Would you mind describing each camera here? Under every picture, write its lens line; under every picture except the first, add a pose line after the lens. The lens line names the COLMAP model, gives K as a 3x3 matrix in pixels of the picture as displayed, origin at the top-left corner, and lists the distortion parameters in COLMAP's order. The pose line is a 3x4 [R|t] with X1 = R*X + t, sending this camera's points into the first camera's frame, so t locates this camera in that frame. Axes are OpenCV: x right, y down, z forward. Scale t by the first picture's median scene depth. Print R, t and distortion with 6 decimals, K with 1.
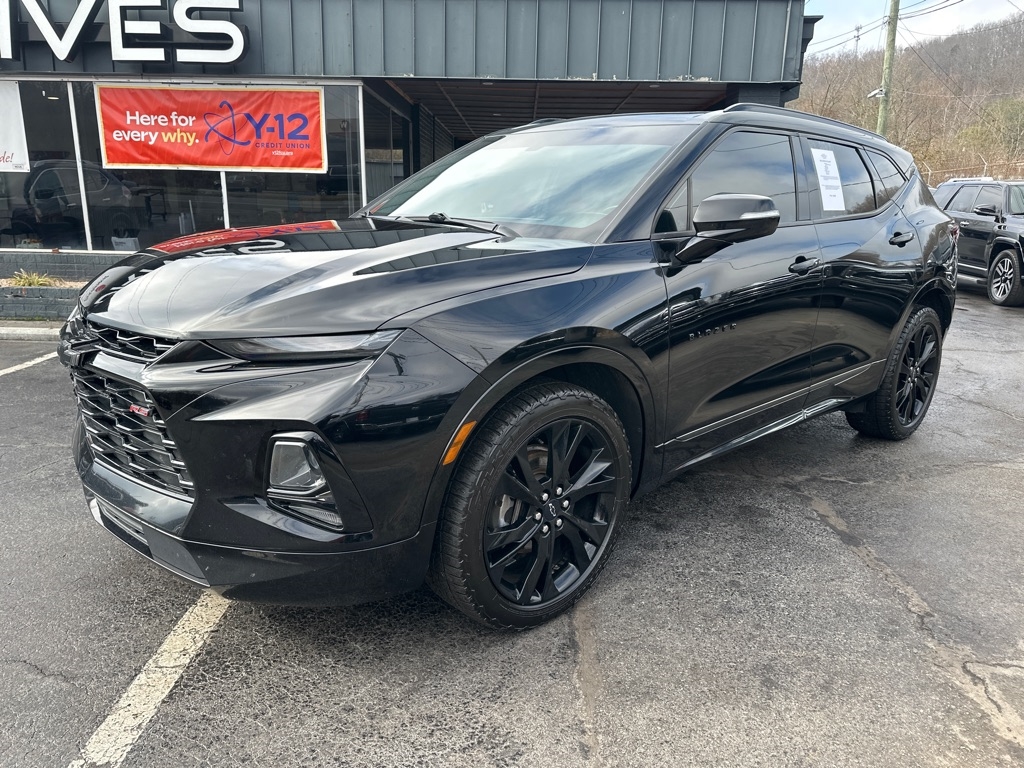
lens RADIAL K [[741.7, 0, 501.1], [0, 741.7, 381.2], [0, 0, 1]] dist [0.010184, -0.024445]
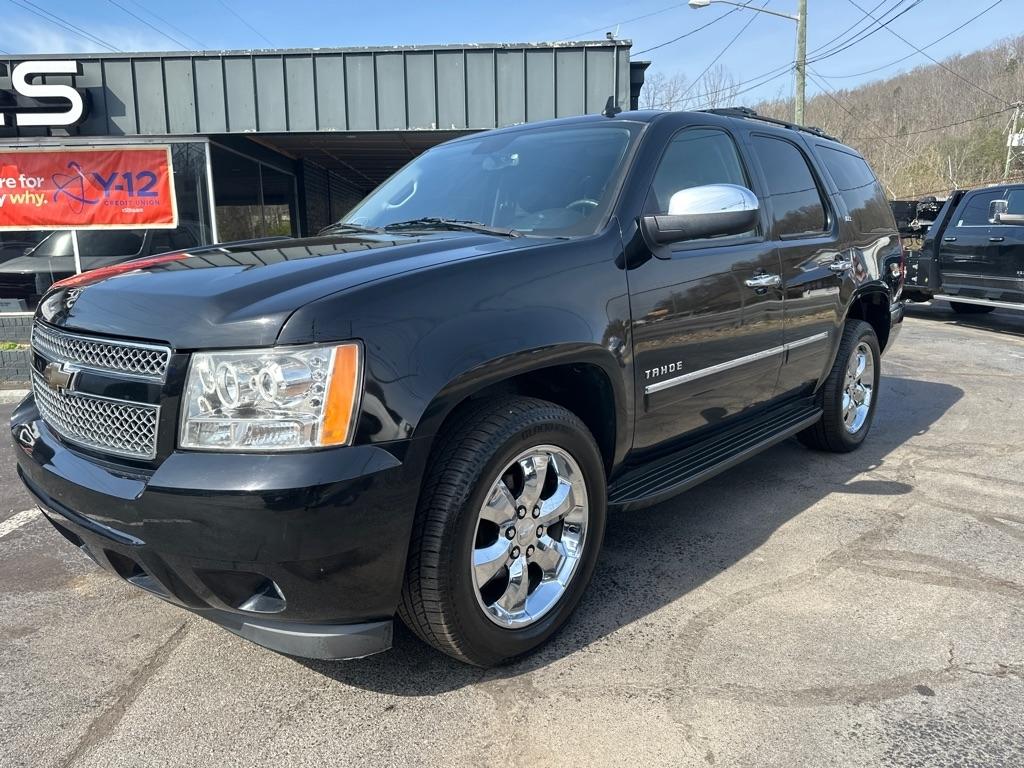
lens RADIAL K [[741.7, 0, 504.4], [0, 741.7, 374.1], [0, 0, 1]] dist [0.010184, -0.024445]
pose [[0.998366, -0.045018, 0.035194, 0.165318], [0.047464, 0.996270, -0.072067, 0.010629], [-0.031818, 0.073619, 0.996779, -0.002635]]
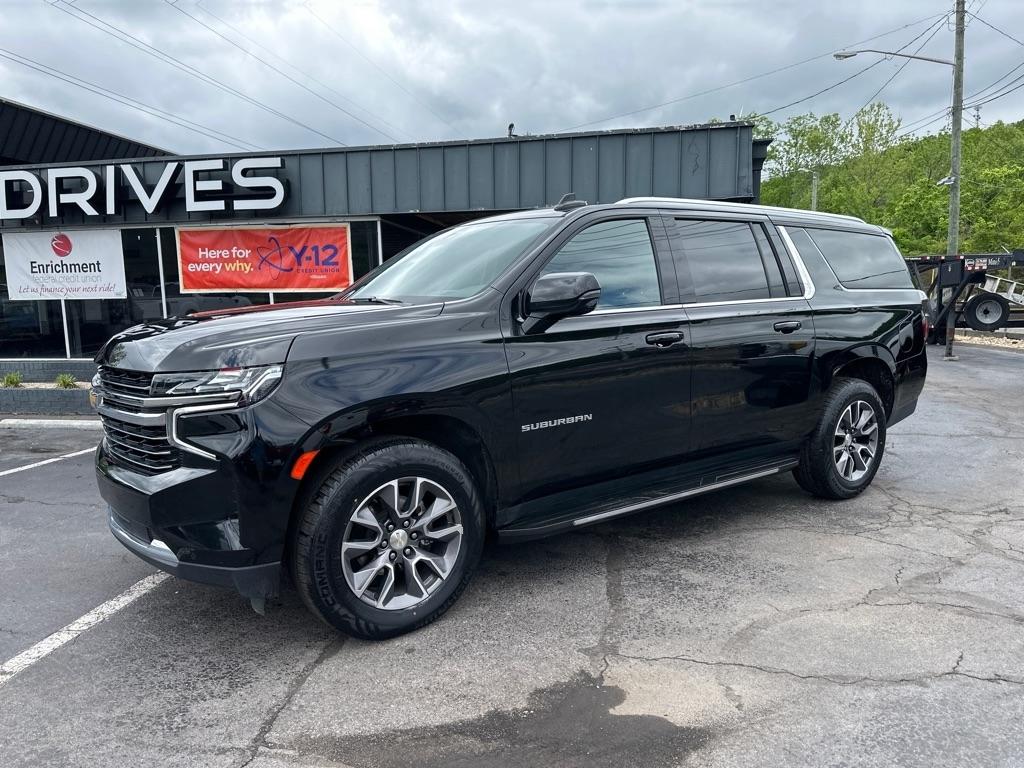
lens RADIAL K [[741.7, 0, 495.9], [0, 741.7, 385.5], [0, 0, 1]] dist [0.010184, -0.024445]
pose [[0.987742, -0.018083, -0.155044, 0.179563], [-0.000735, 0.992717, -0.120468, 0.015248], [0.156093, 0.119105, 0.980535, -0.121202]]
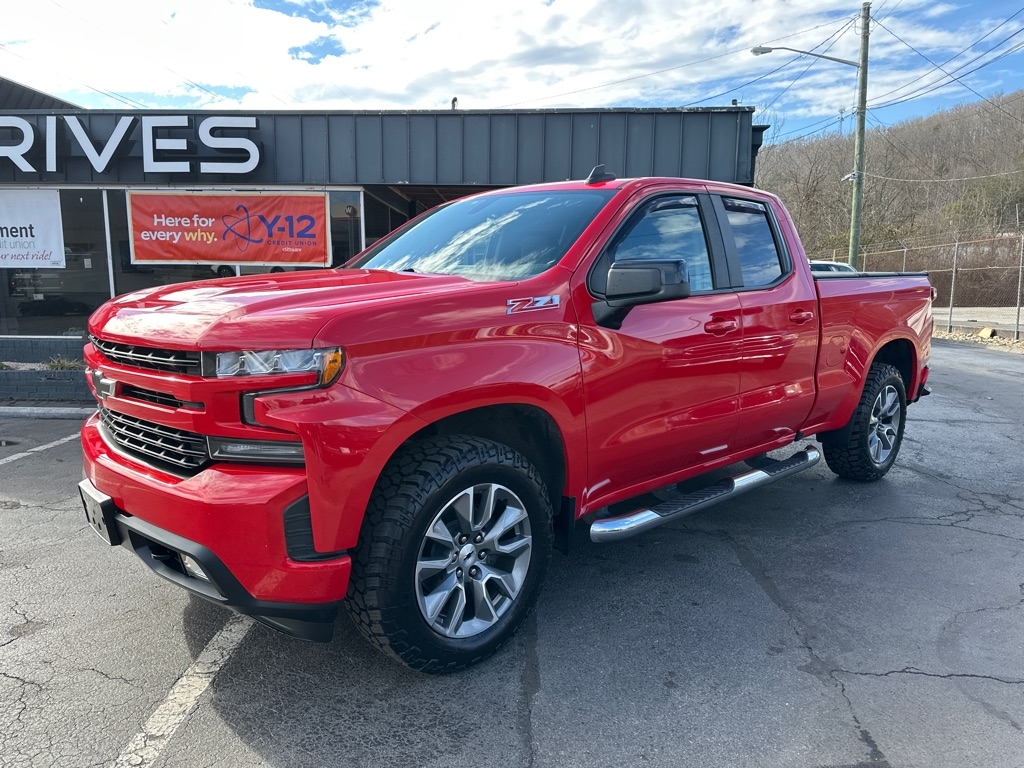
lens RADIAL K [[741.7, 0, 493.7], [0, 741.7, 374.3], [0, 0, 1]] dist [0.010184, -0.024445]
pose [[0.999886, -0.010513, -0.010836, 0.020126], [0.009288, 0.994156, -0.107548, 0.002865], [0.011903, 0.107435, 0.994141, -0.087762]]
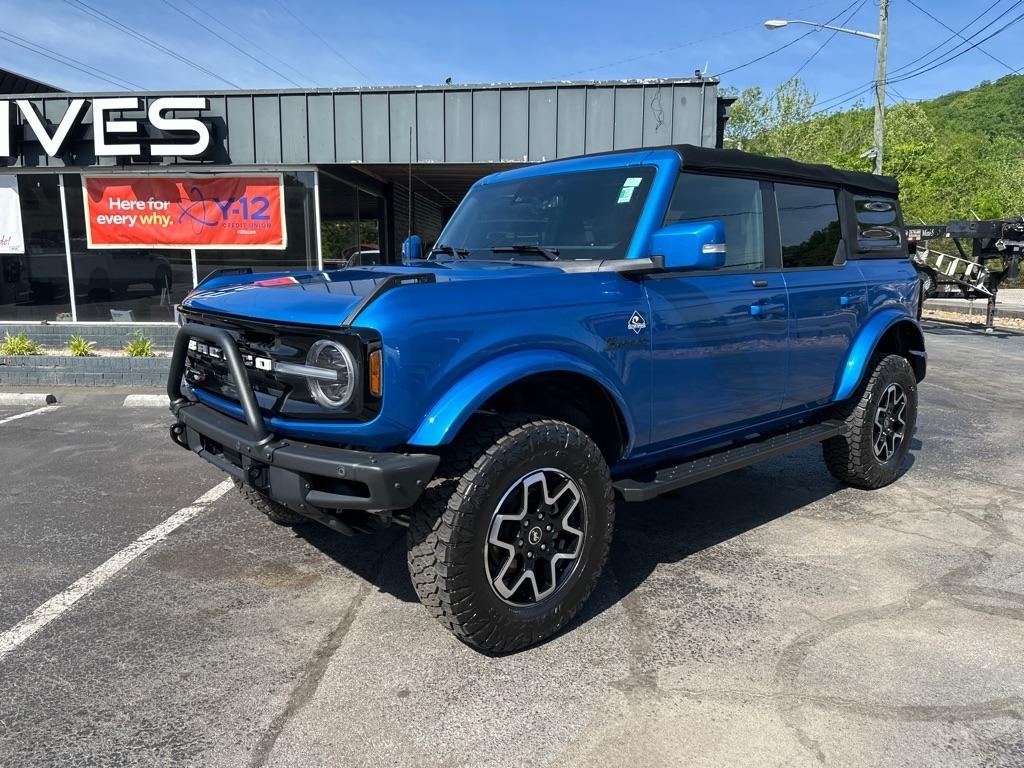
lens RADIAL K [[741.7, 0, 493.2], [0, 741.7, 367.3], [0, 0, 1]] dist [0.010184, -0.024445]
pose [[0.998436, -0.011488, -0.054714, 0.129506], [0.006114, 0.995228, -0.097388, 0.001028], [0.055572, 0.096901, 0.993741, -0.052322]]
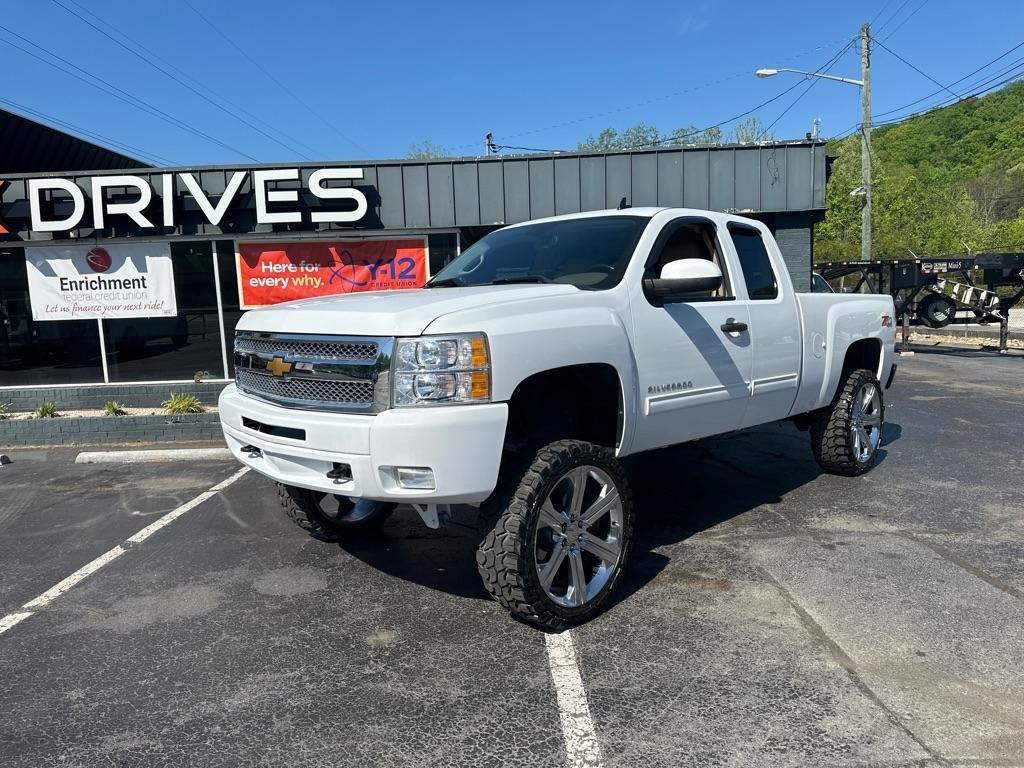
lens RADIAL K [[741.7, 0, 490.5], [0, 741.7, 381.8], [0, 0, 1]] dist [0.010184, -0.024445]
pose [[0.998502, -0.054692, -0.001661, -0.148582], [0.054018, 0.990114, -0.129446, -0.000544], [0.008724, 0.129162, 0.991585, -0.152874]]
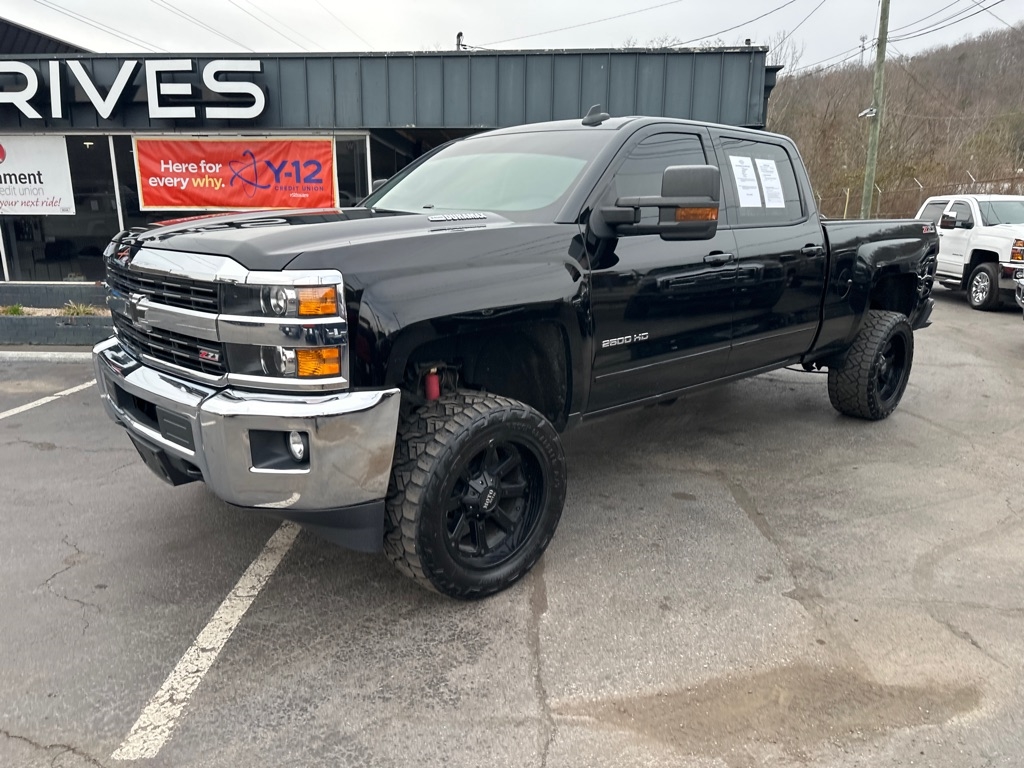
lens RADIAL K [[741.7, 0, 488.8], [0, 741.7, 392.3], [0, 0, 1]] dist [0.010184, -0.024445]
pose [[0.999626, -0.010475, -0.025268, 0.017334], [0.010292, 0.999920, -0.007328, 0.001300], [0.025343, 0.007065, 0.999654, -0.112099]]
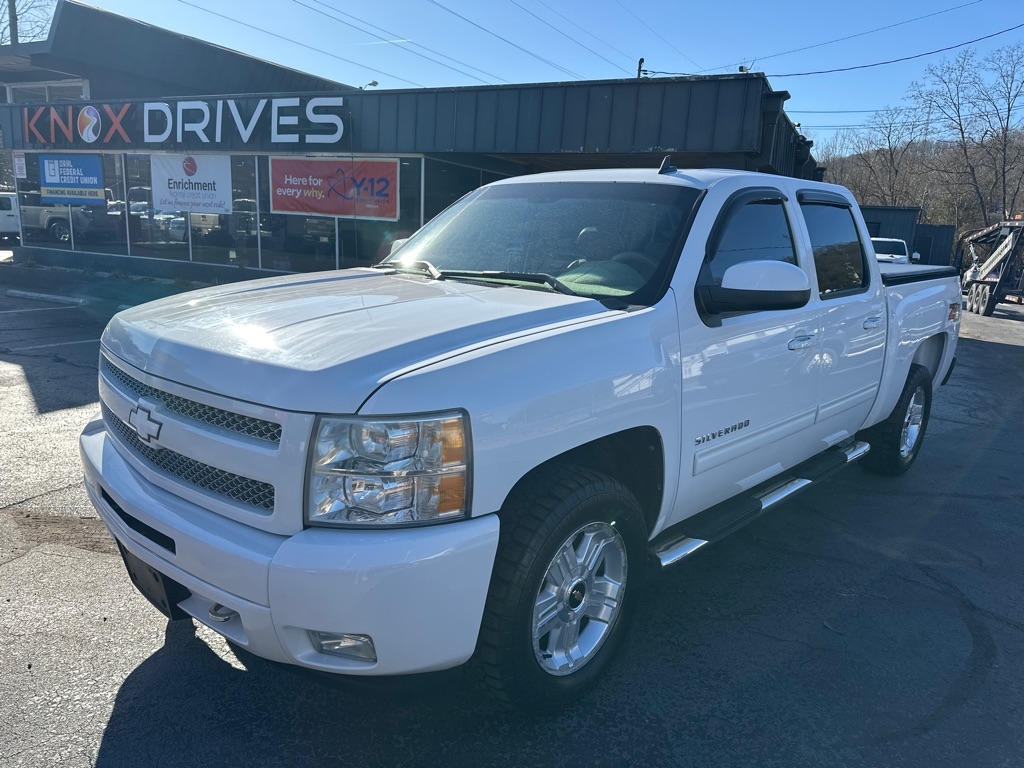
lens RADIAL K [[741.7, 0, 505.2], [0, 741.7, 390.2], [0, 0, 1]] dist [0.010184, -0.024445]
pose [[0.908409, 0.117386, -0.401265, 0.526291], [-0.130641, 0.991413, -0.005727, 0.006664], [0.397147, 0.057624, 0.915944, -0.141299]]
